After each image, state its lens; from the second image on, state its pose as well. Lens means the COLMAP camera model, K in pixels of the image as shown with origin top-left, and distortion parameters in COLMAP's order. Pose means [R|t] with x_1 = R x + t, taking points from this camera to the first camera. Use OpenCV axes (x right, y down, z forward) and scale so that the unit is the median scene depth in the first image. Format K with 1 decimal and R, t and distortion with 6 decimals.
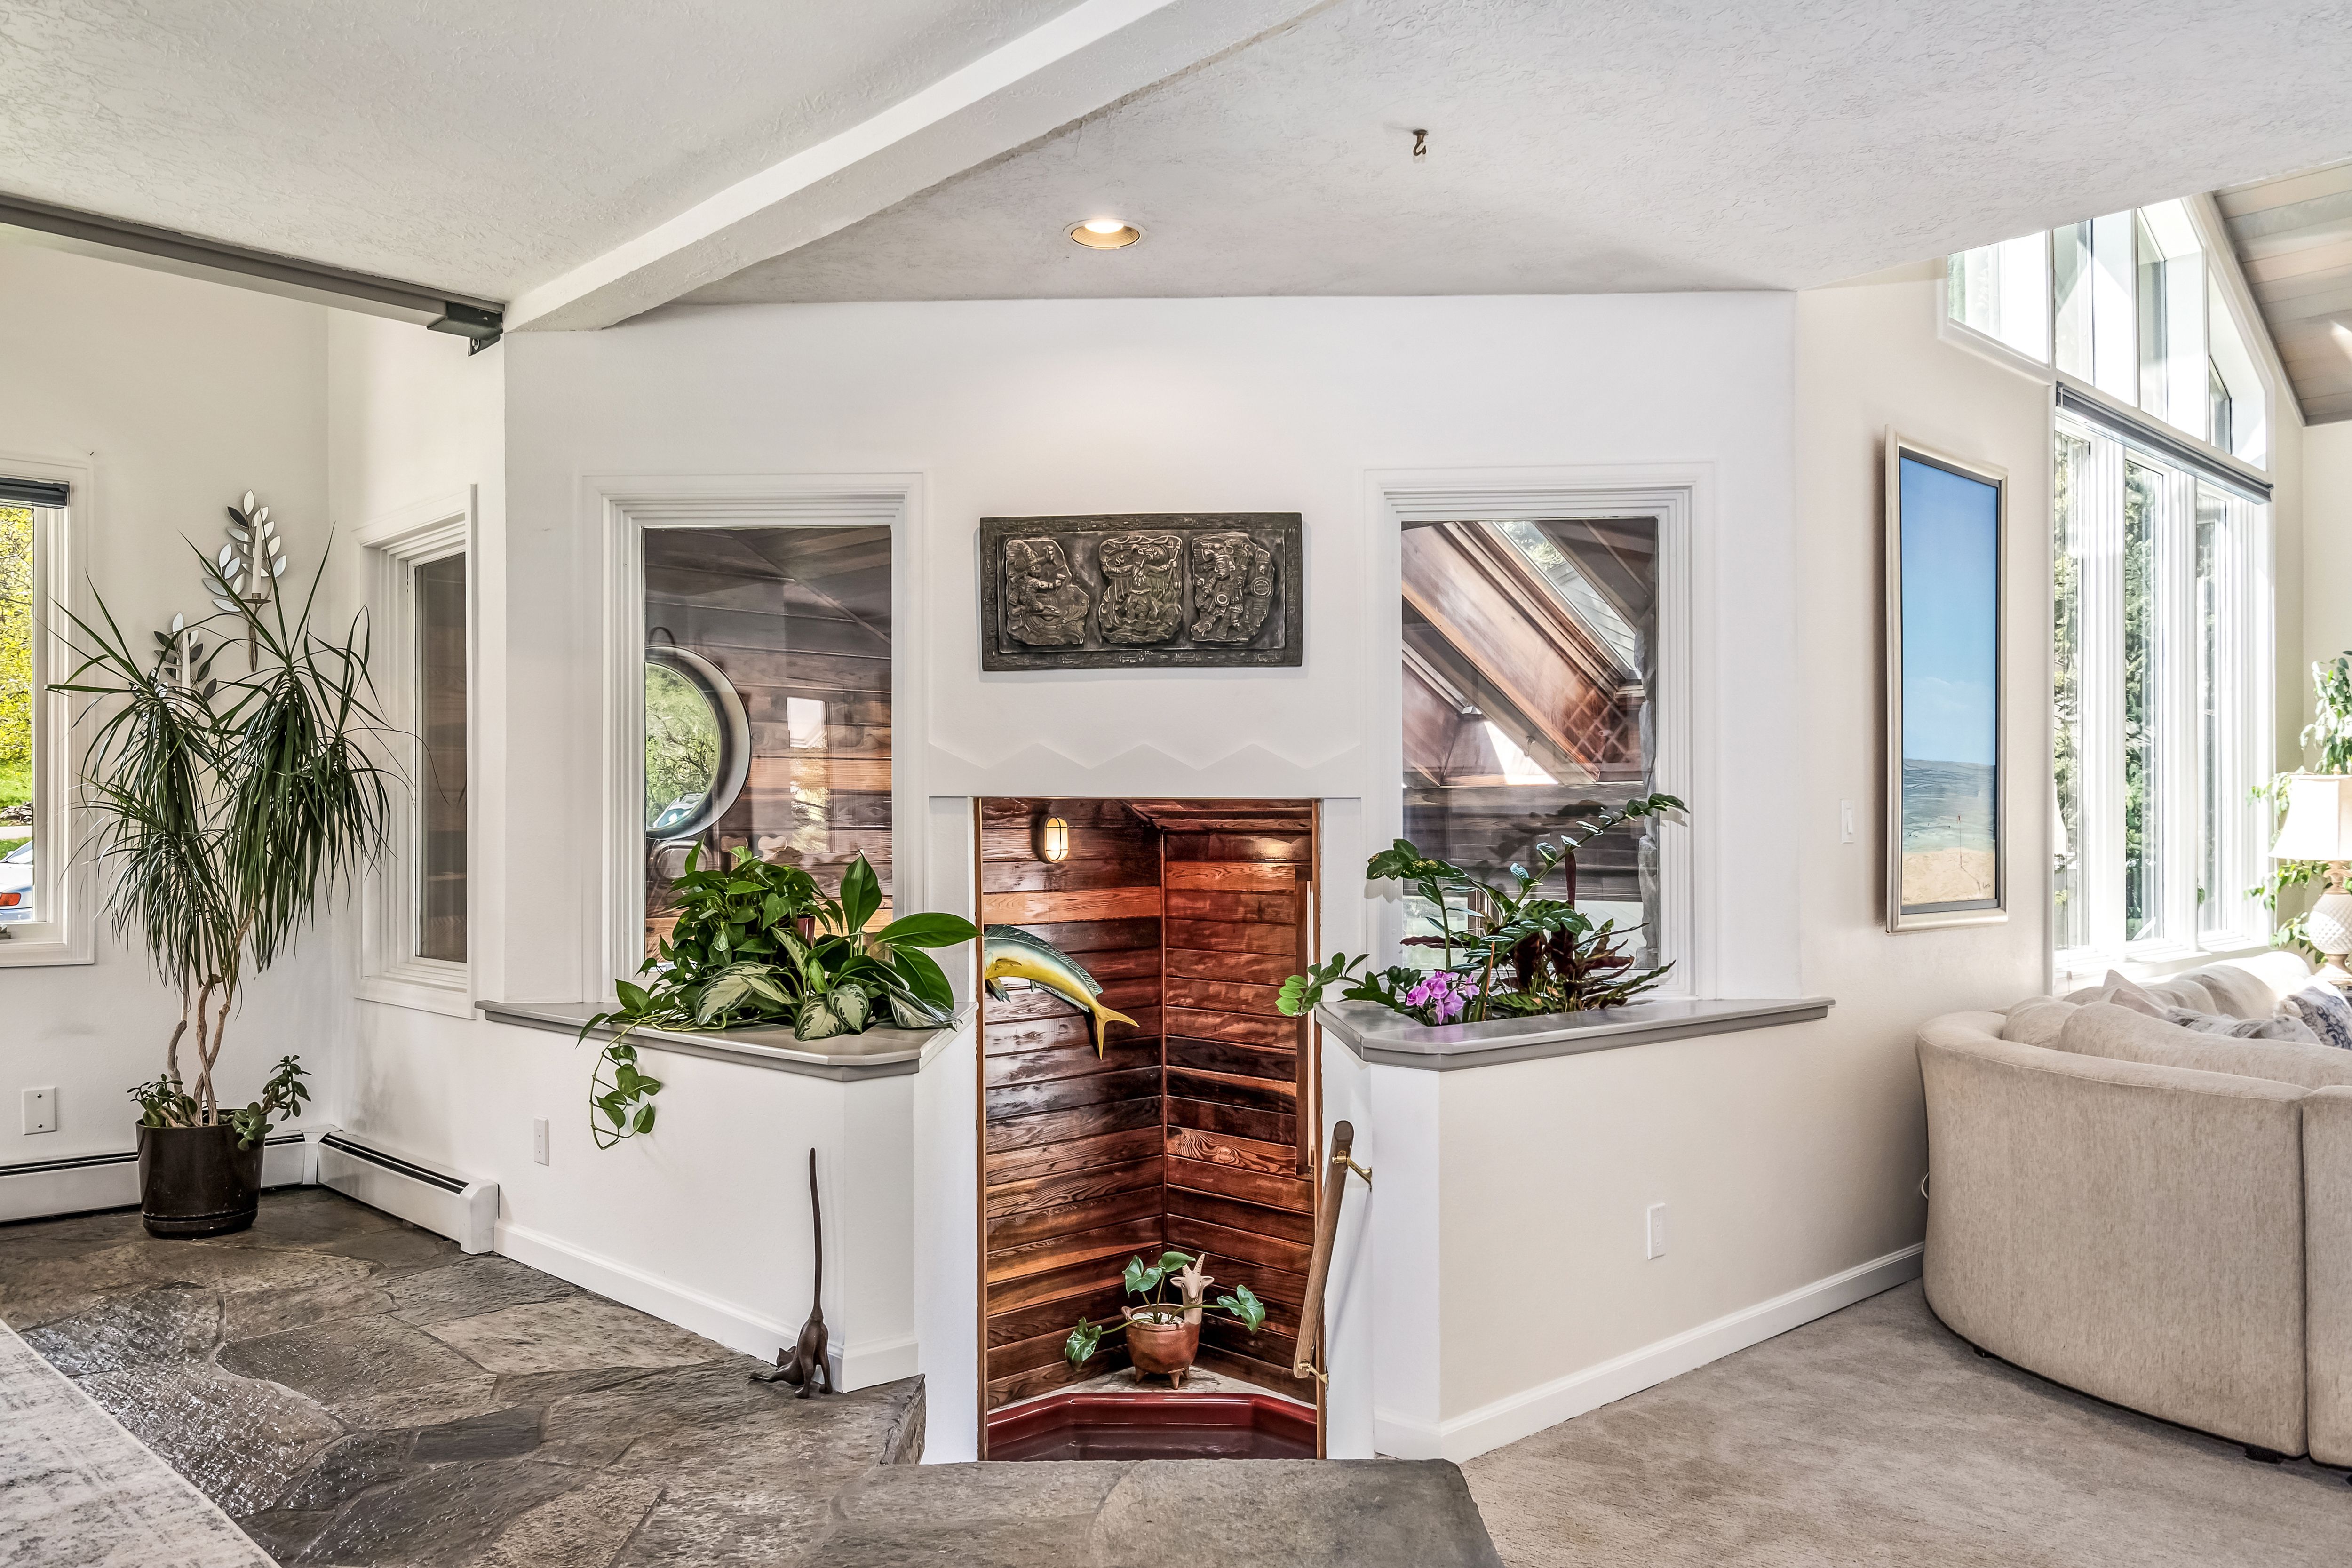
lens RADIAL K [[1753.3, 0, 1170.6], [0, 1753.3, 787.6], [0, 0, 1]] dist [0.043487, -0.000027]
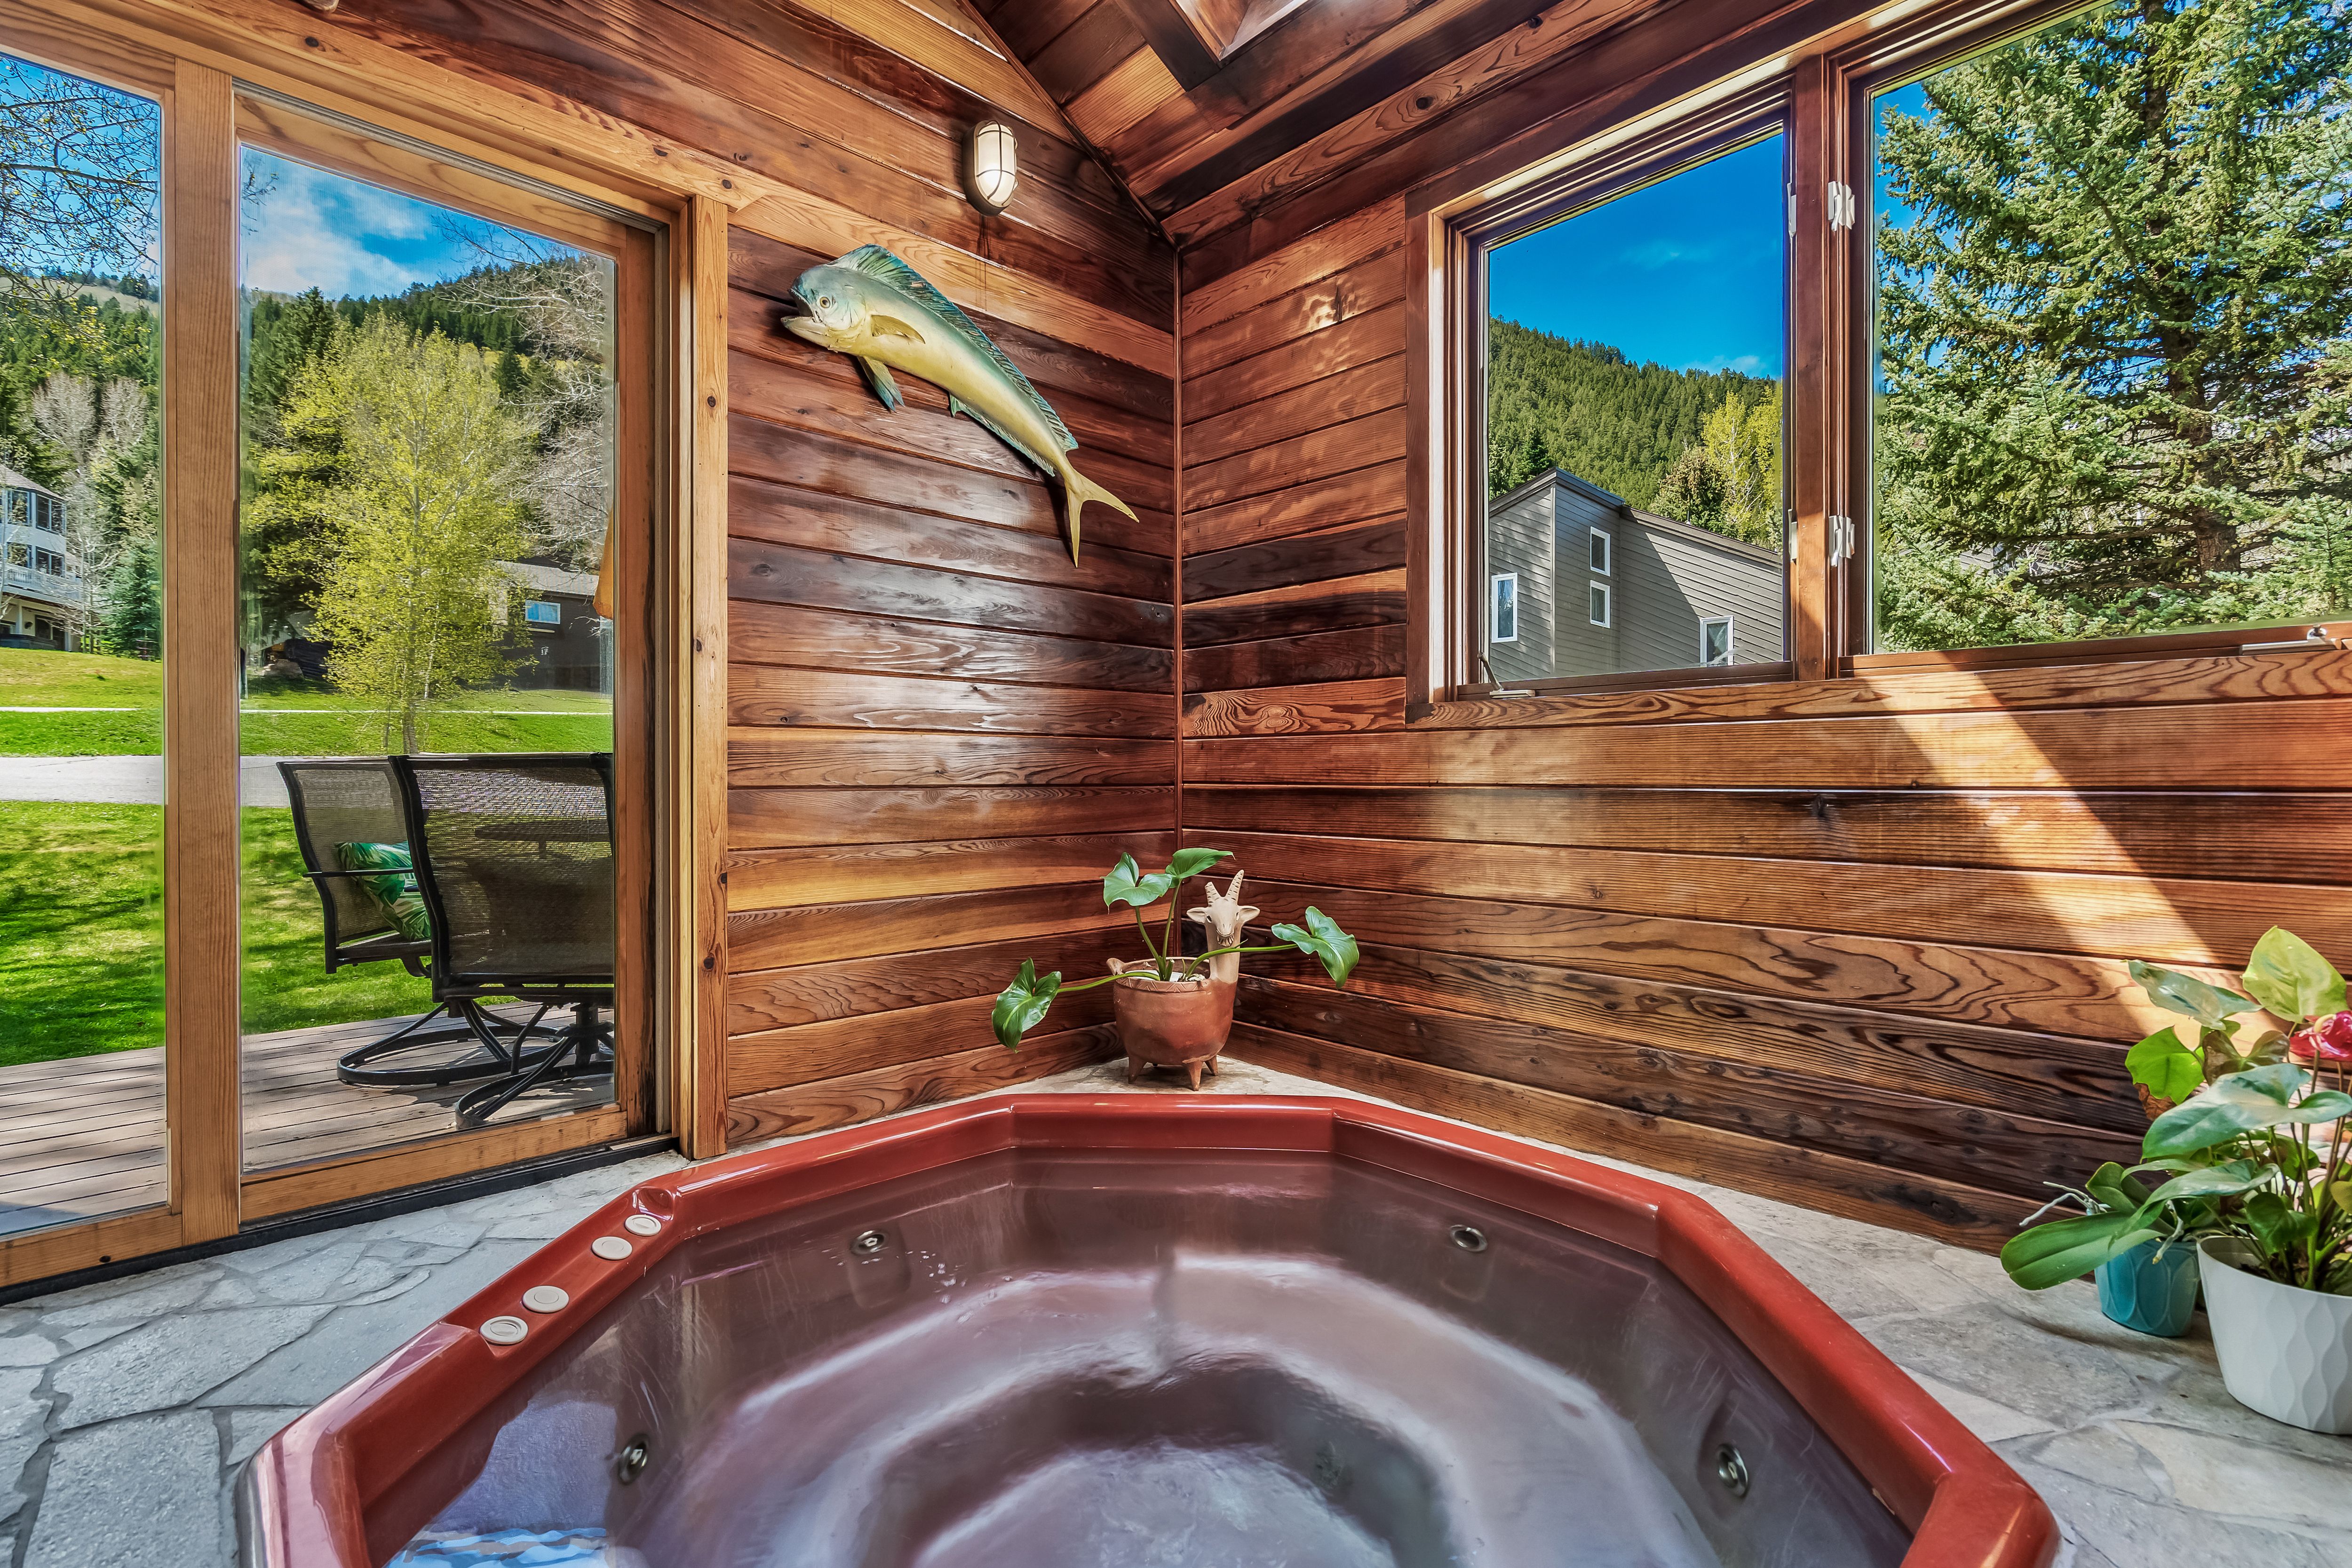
lens RADIAL K [[1074.1, 0, 1179.2], [0, 1074.1, 761.0], [0, 0, 1]] dist [0.000252, 0.000595]
pose [[0.999975, 0.002796, -0.006428, -0.000605], [-0.002710, 0.999907, 0.013328, 0.222742], [0.006465, -0.013311, 0.999891, 0.631074]]
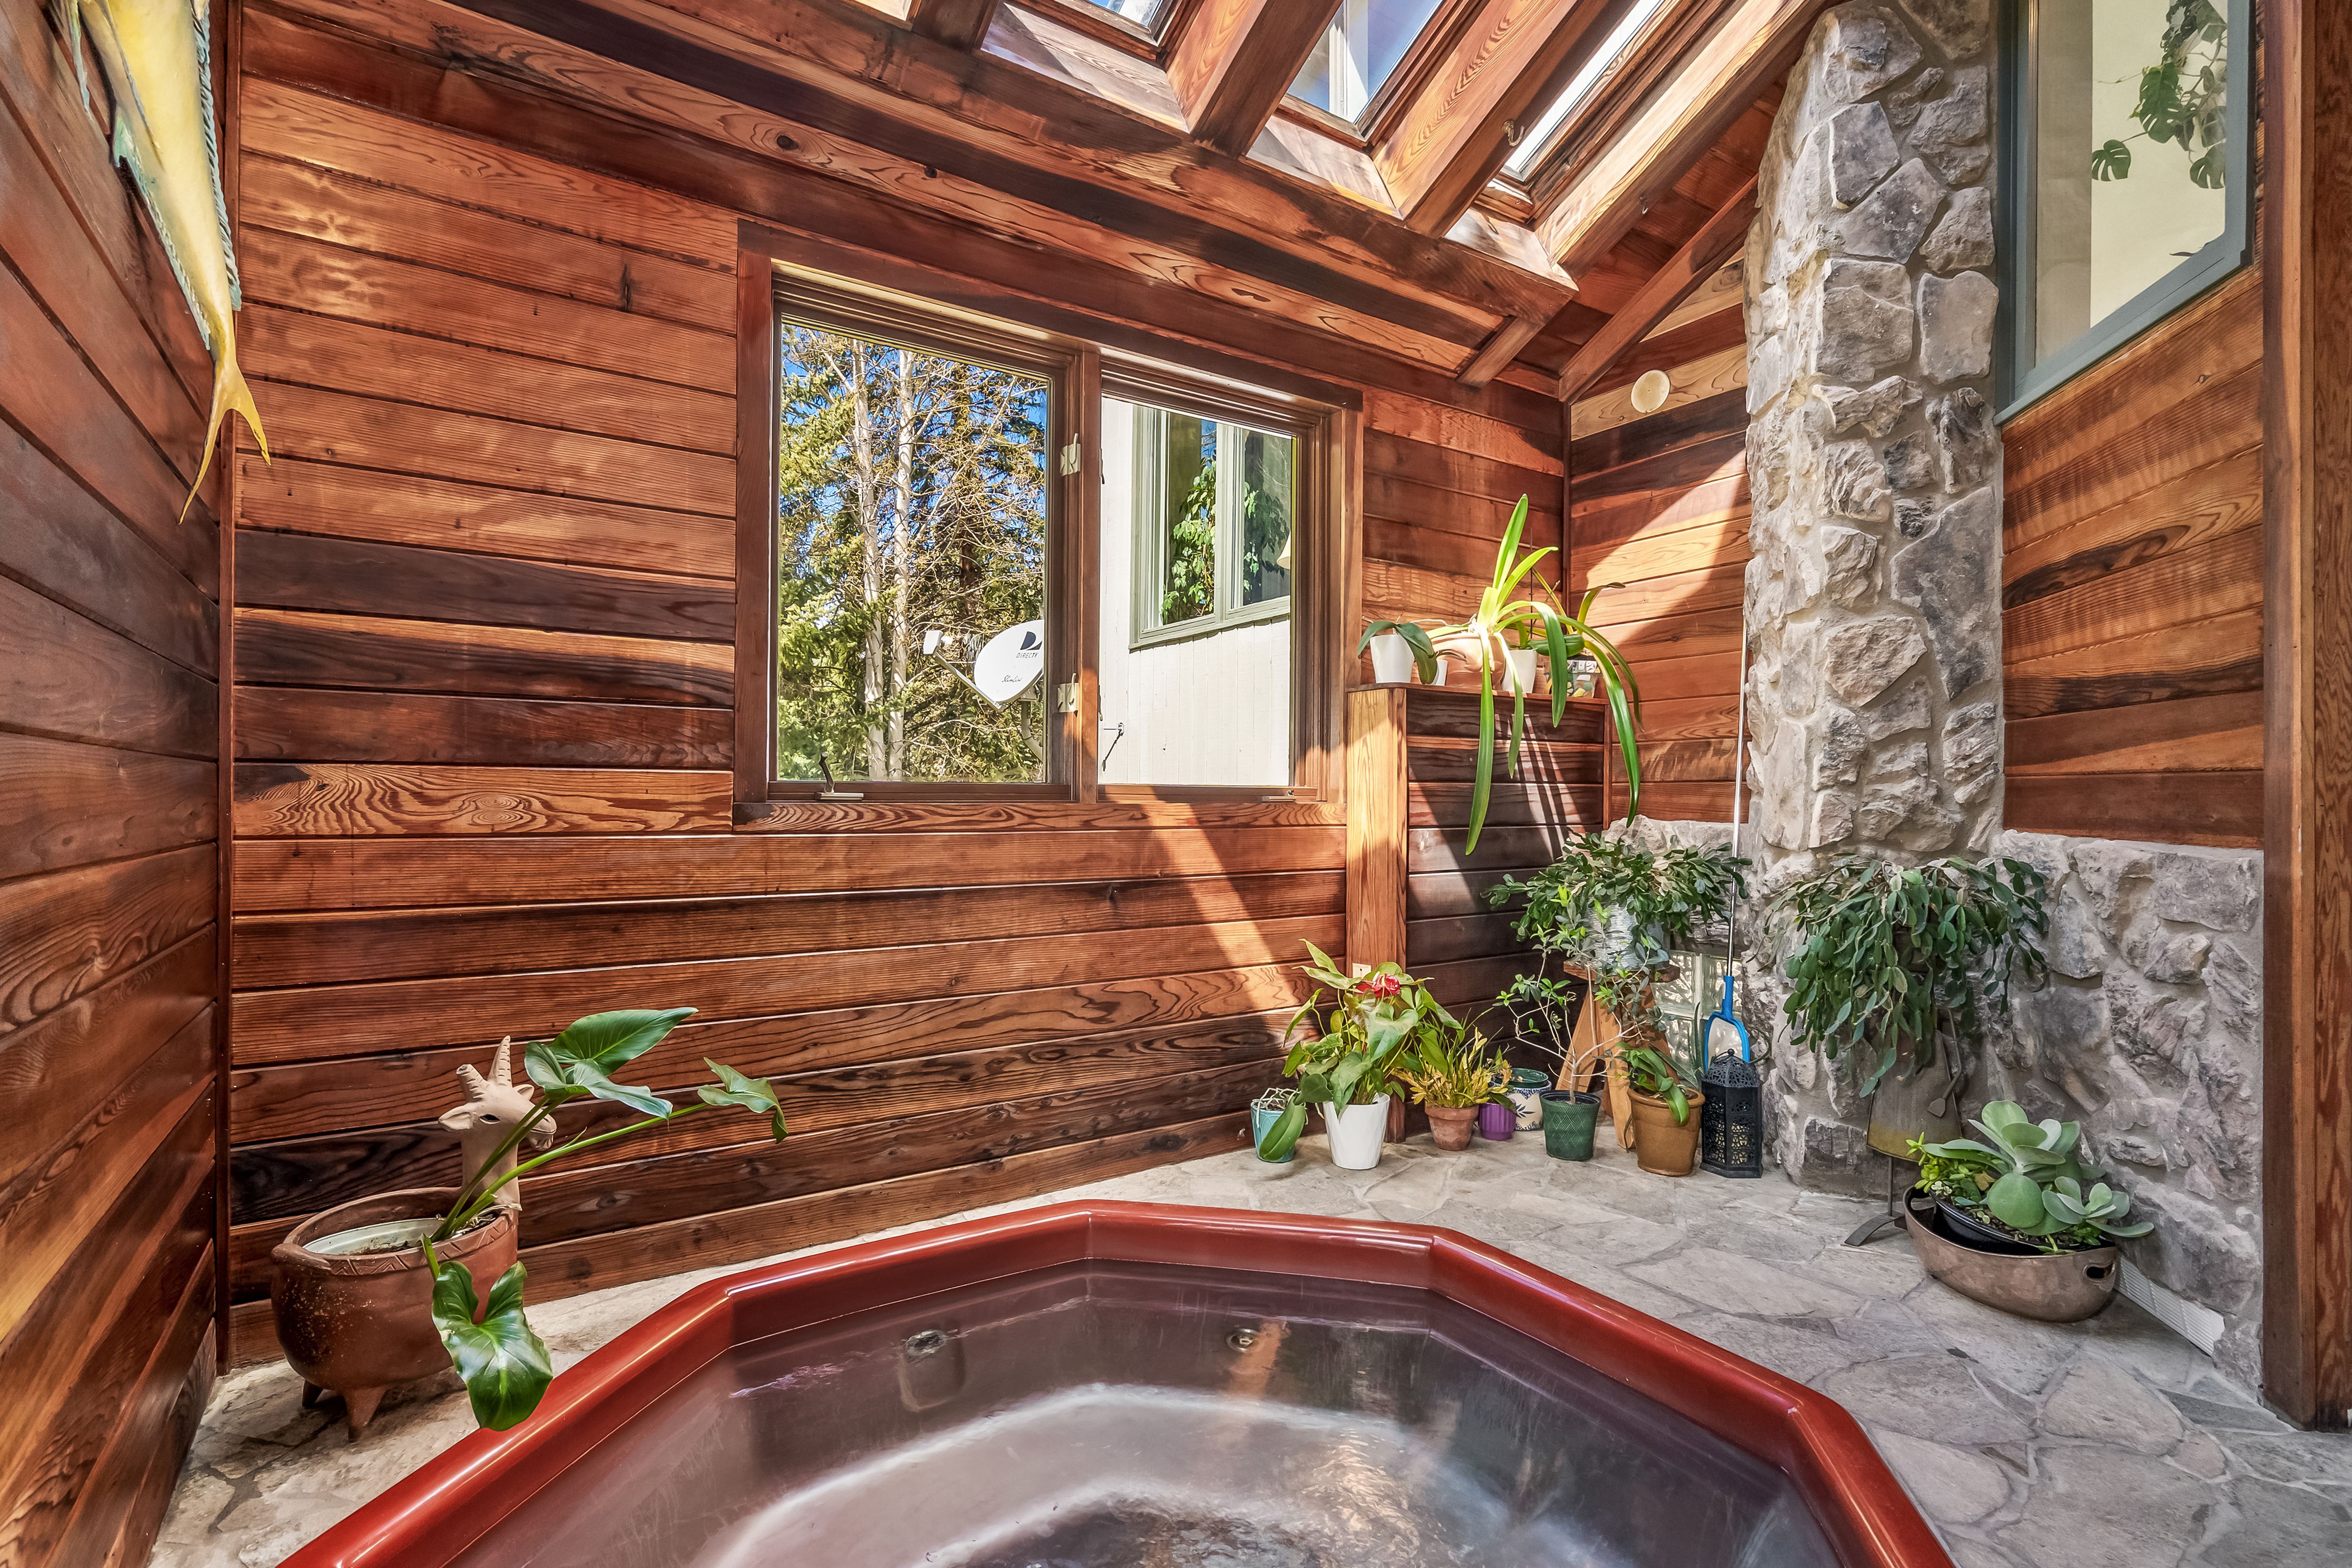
lens RADIAL K [[1074.1, 0, 1173.1], [0, 1074.1, 792.1], [0, 0, 1]] dist [0.000252, 0.000595]
pose [[0.197084, 0.012505, 0.980307, -0.200844], [-0.026609, 0.999619, -0.007402, 0.204937], [-0.980025, -0.024626, 0.197342, 0.796655]]
